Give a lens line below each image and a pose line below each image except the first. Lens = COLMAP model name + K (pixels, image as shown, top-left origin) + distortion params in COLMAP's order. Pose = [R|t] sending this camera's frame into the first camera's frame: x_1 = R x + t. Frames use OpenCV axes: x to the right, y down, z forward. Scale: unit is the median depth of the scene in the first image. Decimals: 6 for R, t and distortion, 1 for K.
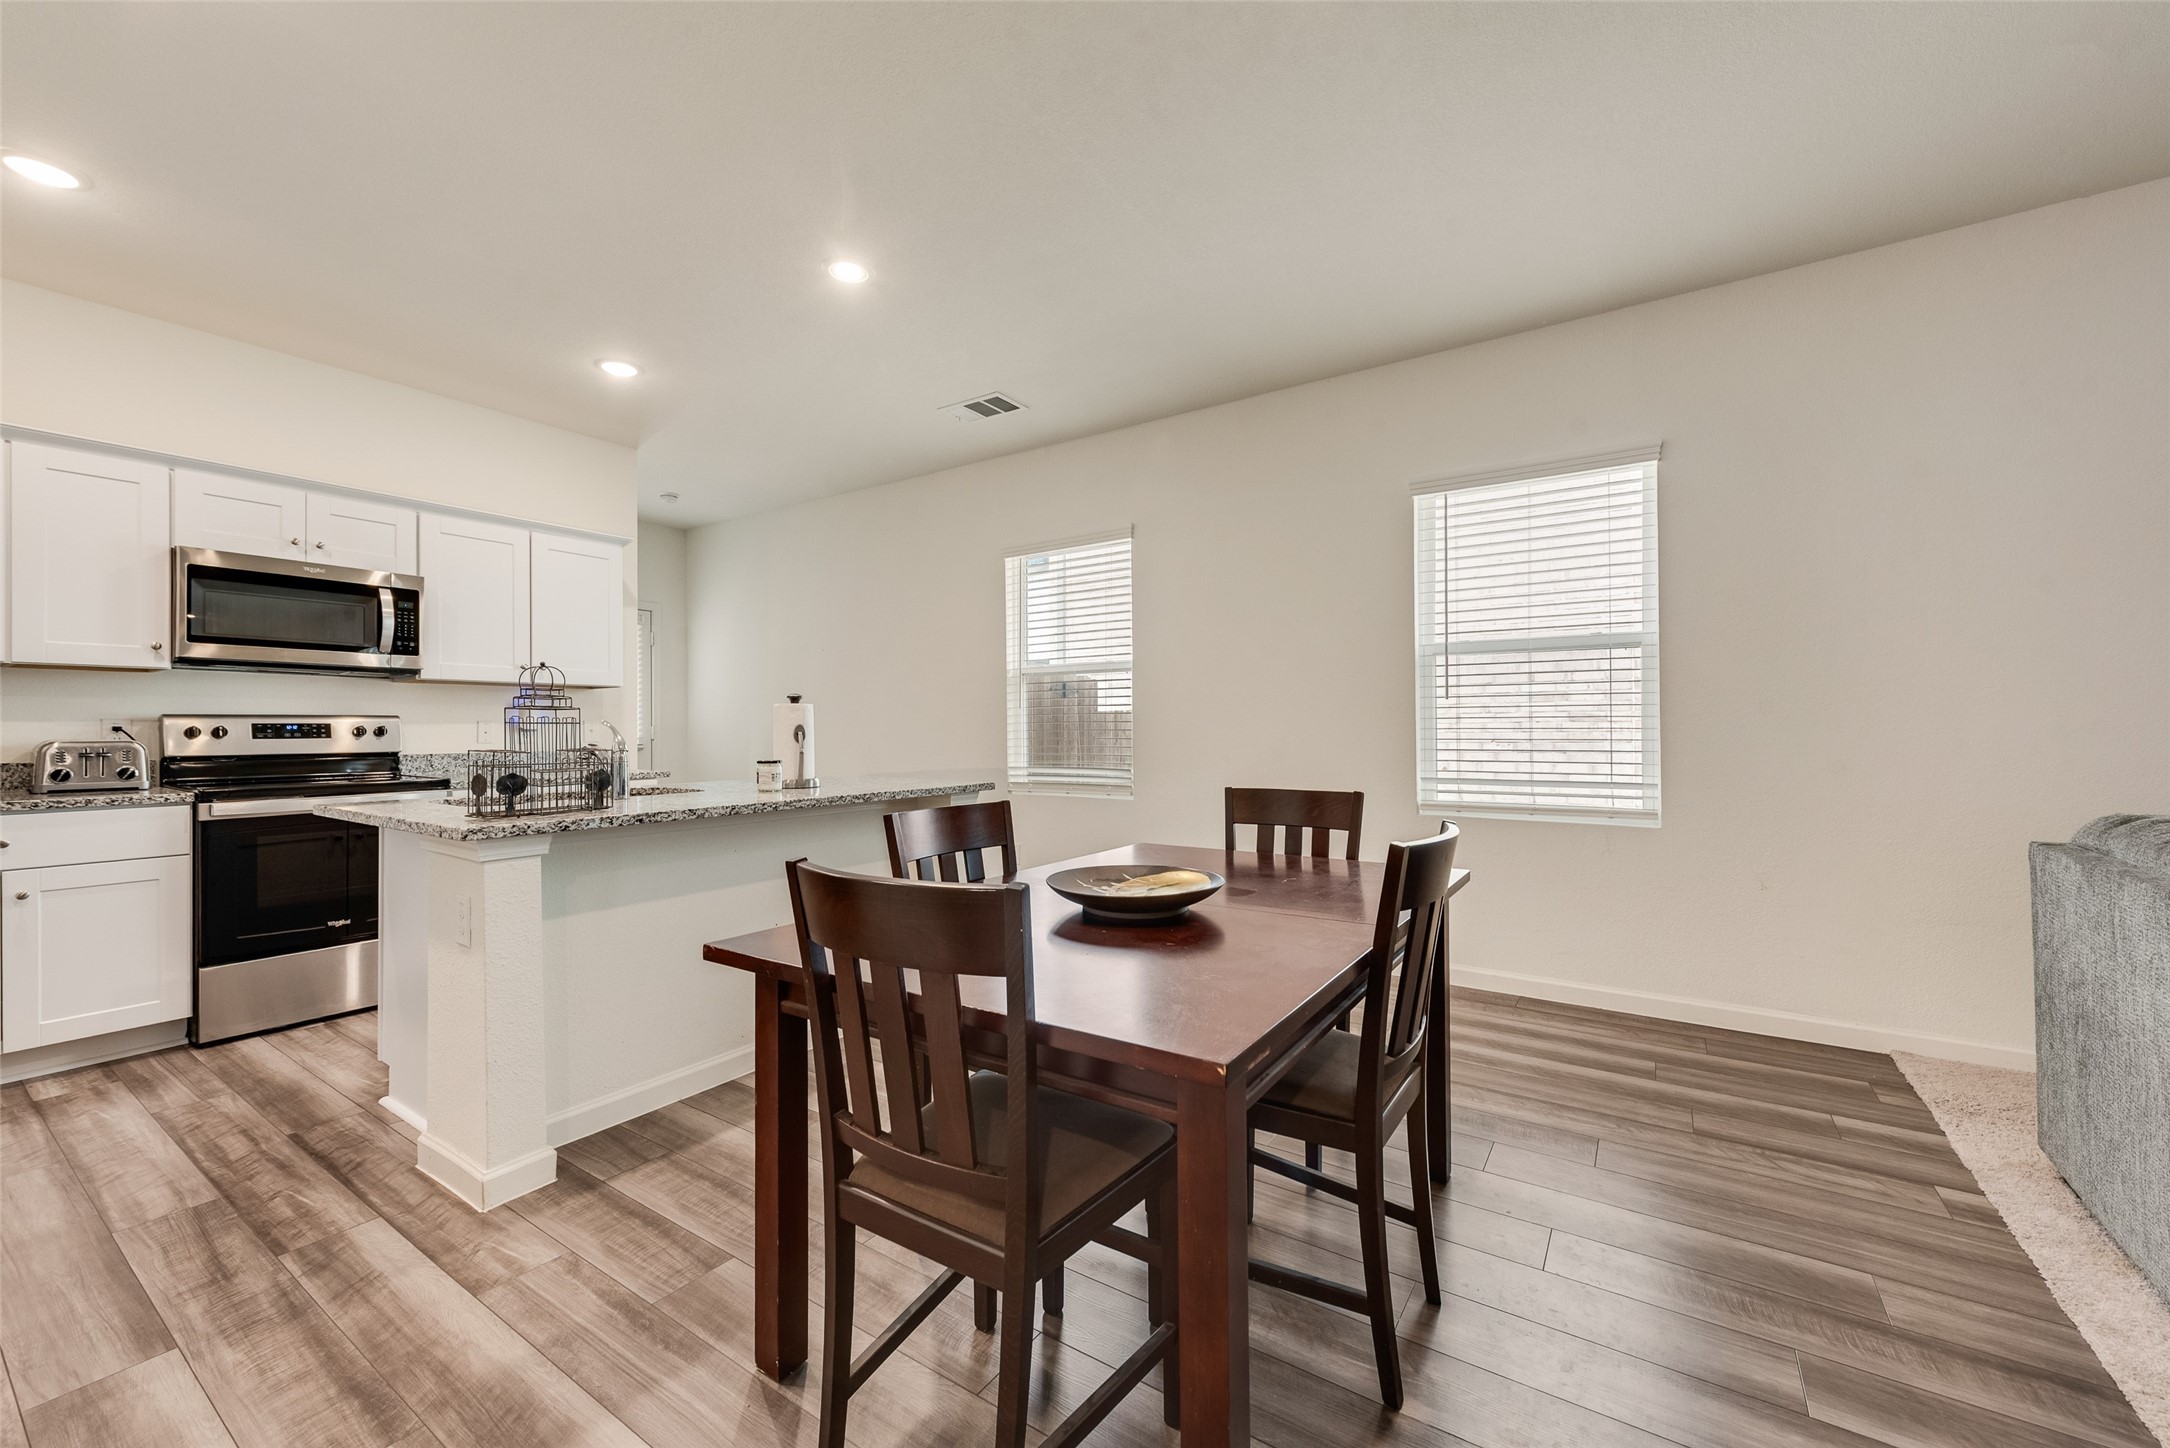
lens RADIAL K [[847.5, 0, 1078.6], [0, 847.5, 721.9], [0, 0, 1]] dist [0.002927, -0.000448]
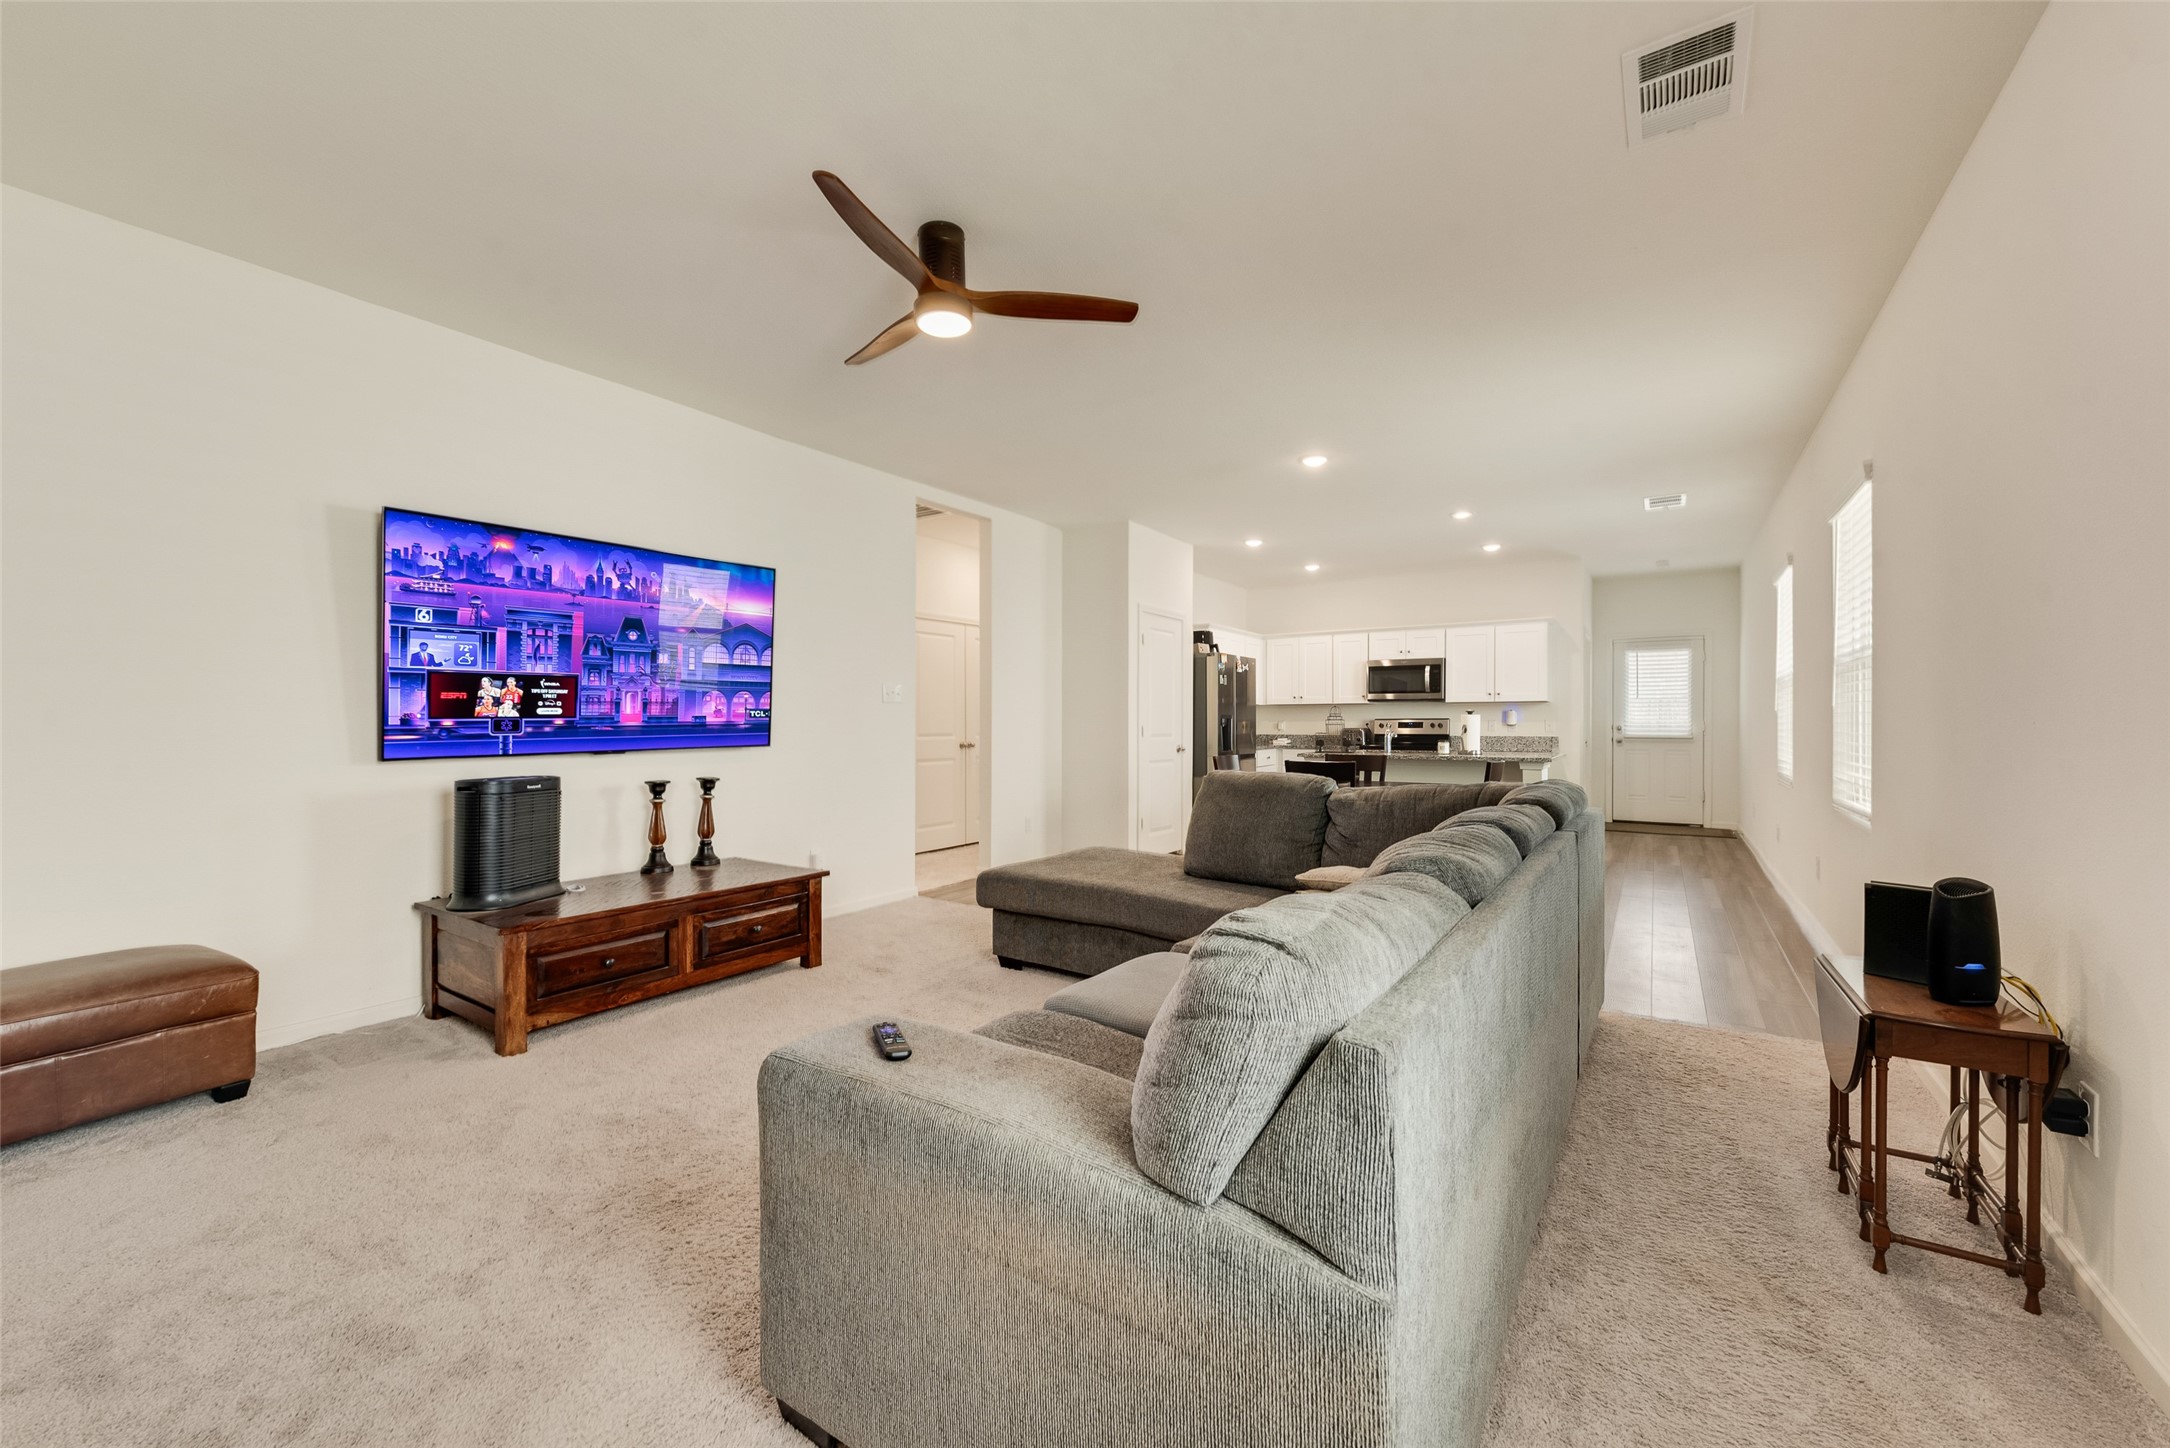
lens RADIAL K [[847.5, 0, 1069.0], [0, 847.5, 719.0], [0, 0, 1]] dist [0.002927, -0.000448]
pose [[-0.007521, 0.003650, -0.999965, 1.556204], [0.005406, 0.999979, 0.003609, -0.022159], [0.999957, -0.005379, -0.007541, 0.023440]]
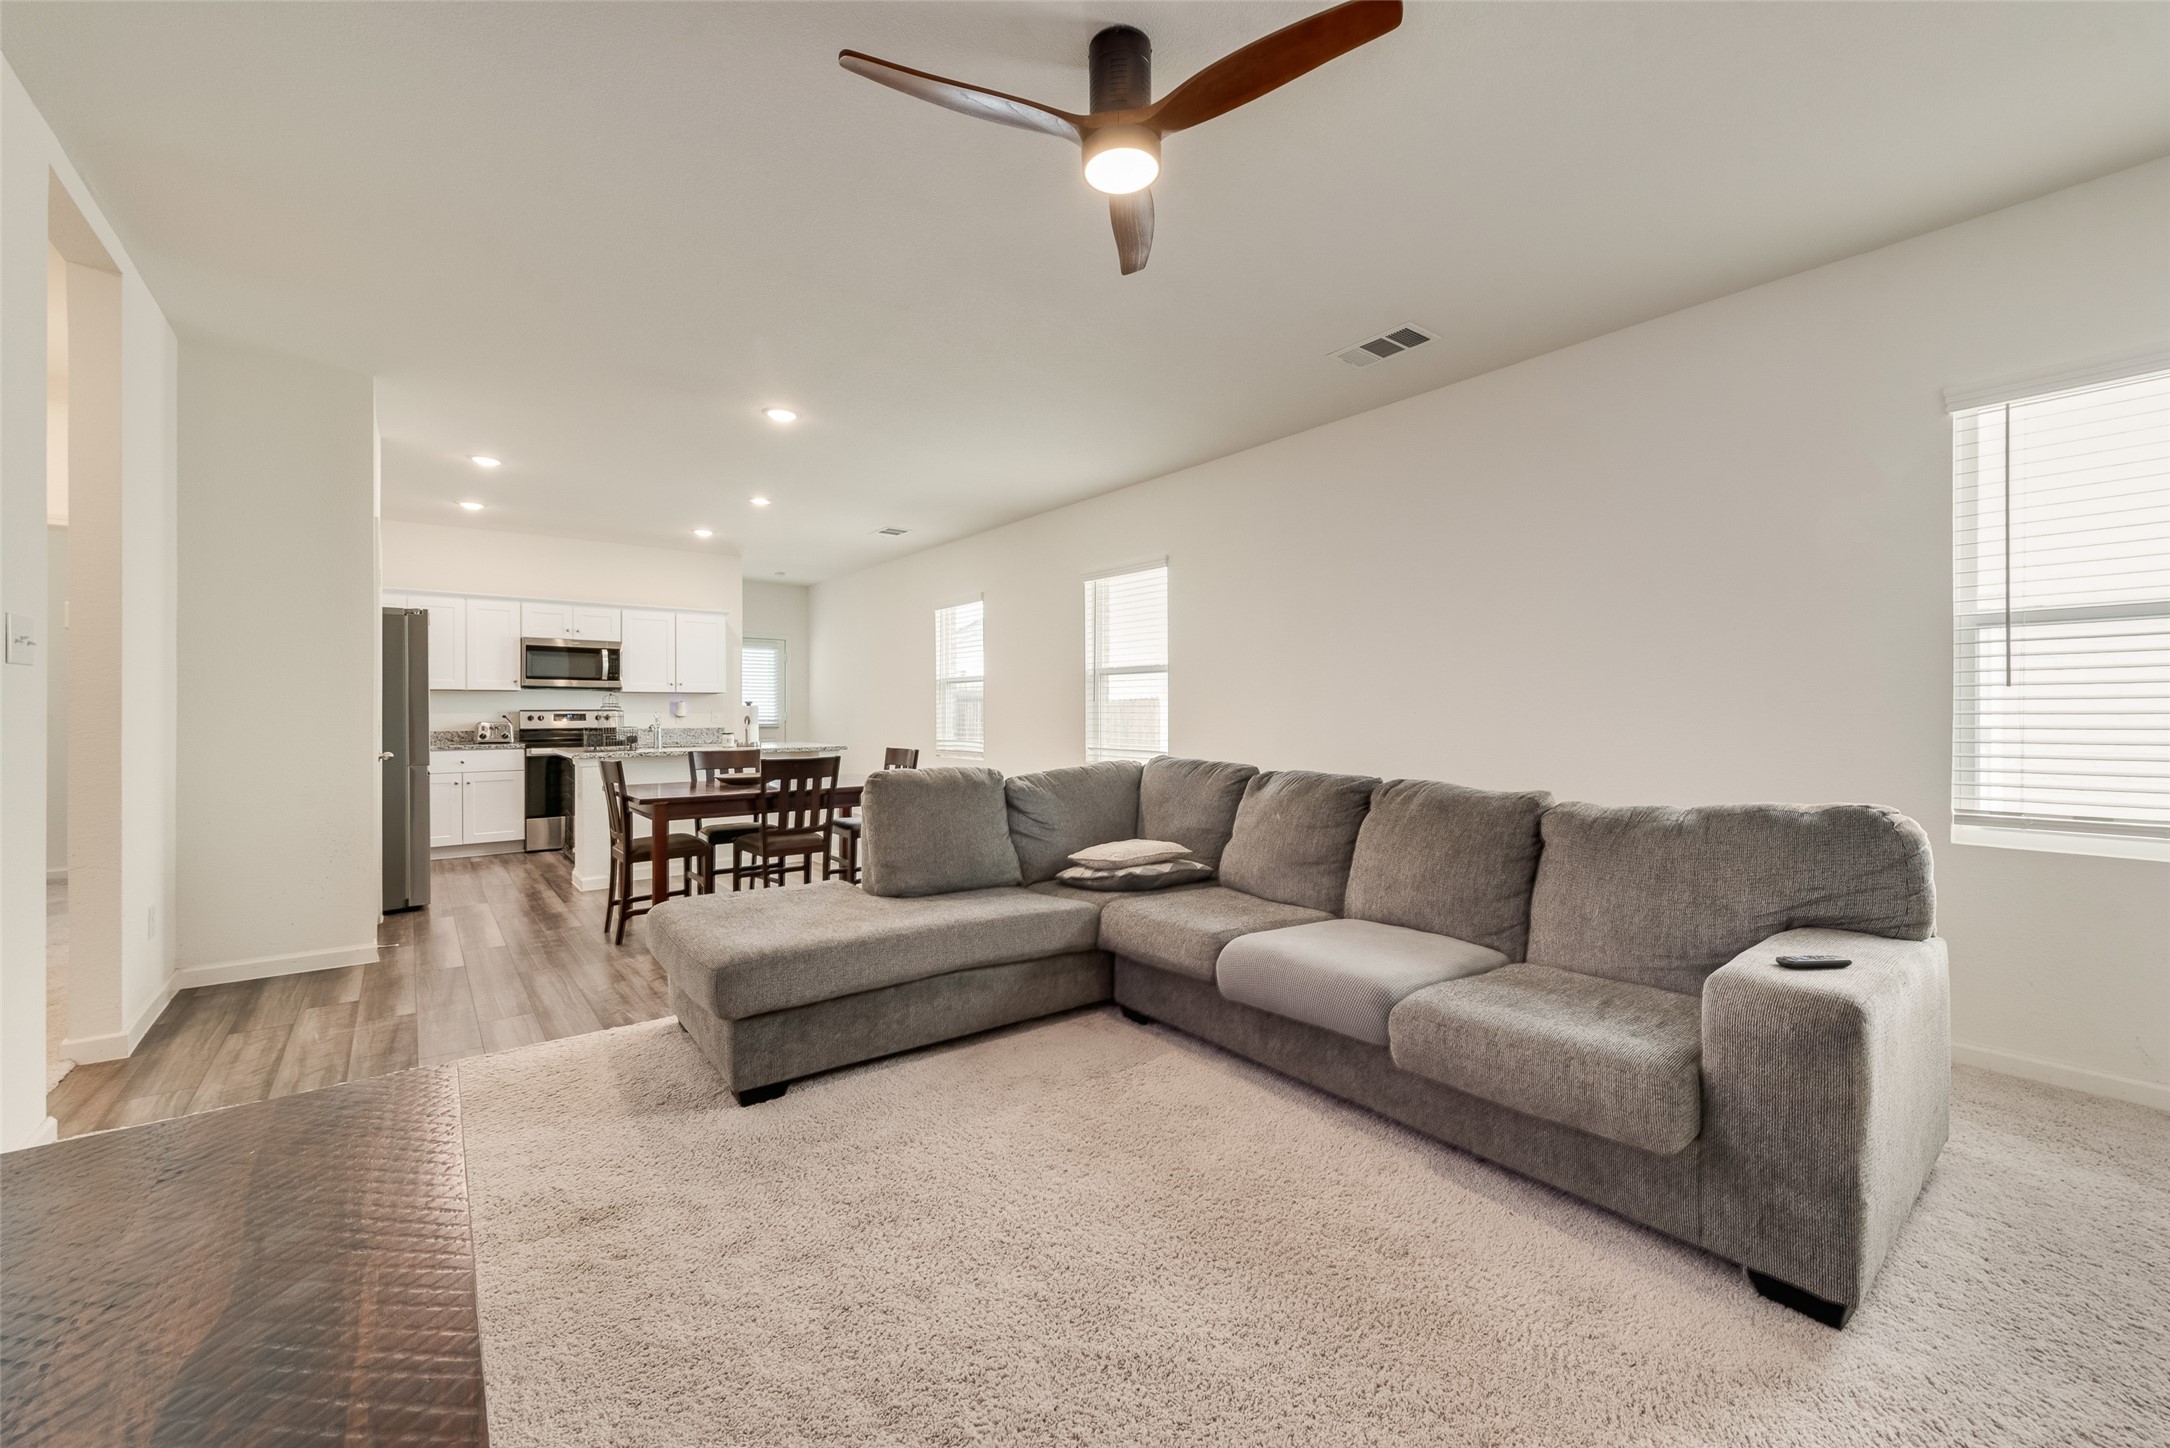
lens RADIAL K [[847.5, 0, 1081.3], [0, 847.5, 711.3], [0, 0, 1]] dist [0.002927, -0.000448]
pose [[0.952379, 0.006997, -0.304836, 0.943364], [-0.005334, 0.999966, 0.006289, -0.024728], [0.304870, -0.004364, 0.952384, -0.633574]]
